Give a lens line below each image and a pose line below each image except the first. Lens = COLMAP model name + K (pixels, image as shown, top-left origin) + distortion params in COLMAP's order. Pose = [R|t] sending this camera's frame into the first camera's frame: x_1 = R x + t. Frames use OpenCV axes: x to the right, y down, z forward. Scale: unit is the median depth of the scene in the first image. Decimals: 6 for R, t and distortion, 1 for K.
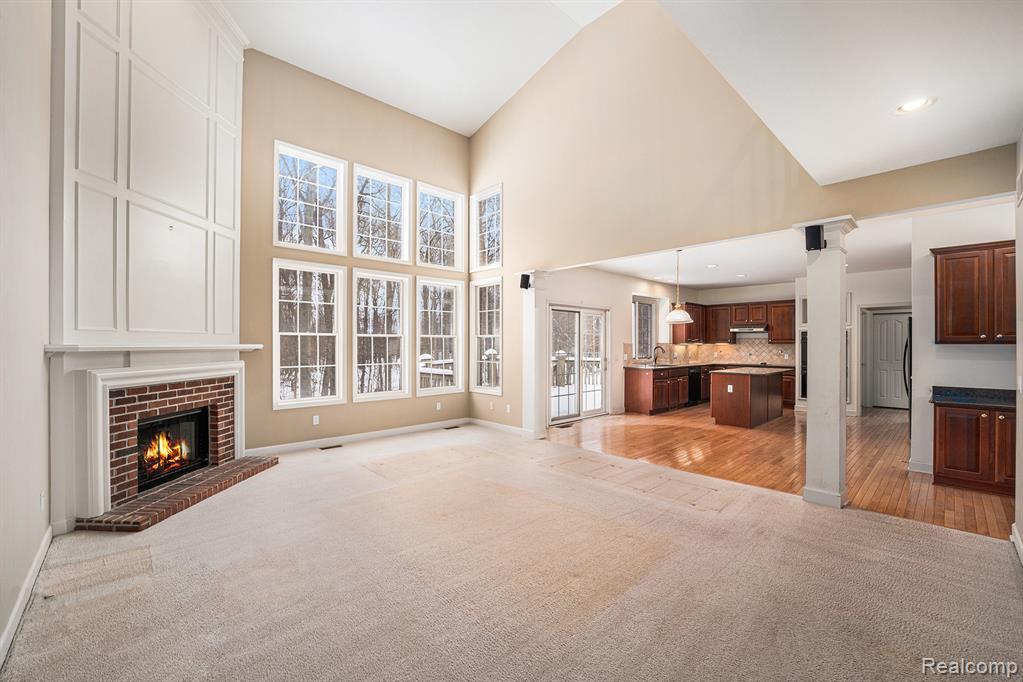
lens RADIAL K [[414.0, 0, 510.1], [0, 414.0, 342.6], [0, 0, 1]] dist [-0.003959, -0.000283]
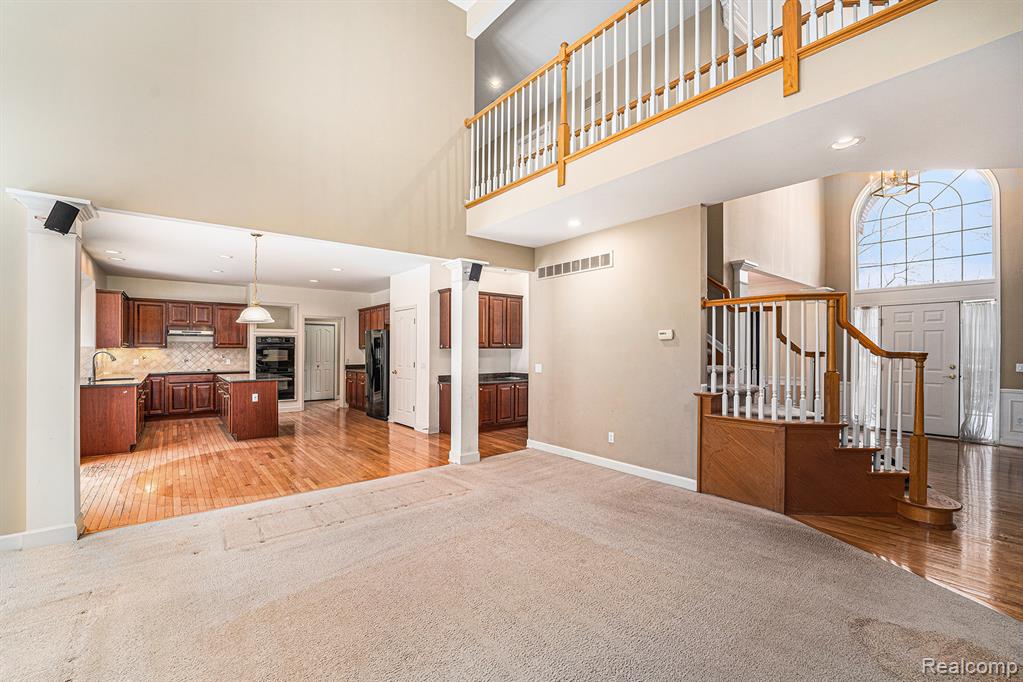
lens RADIAL K [[414.0, 0, 507.5], [0, 414.0, 347.9], [0, 0, 1]] dist [-0.003959, -0.000283]
pose [[0.112942, 0.003257, 0.993596, -0.493728], [-0.004512, 0.999986, -0.002765, 0.003918], [-0.993591, -0.004171, 0.112956, 0.565619]]
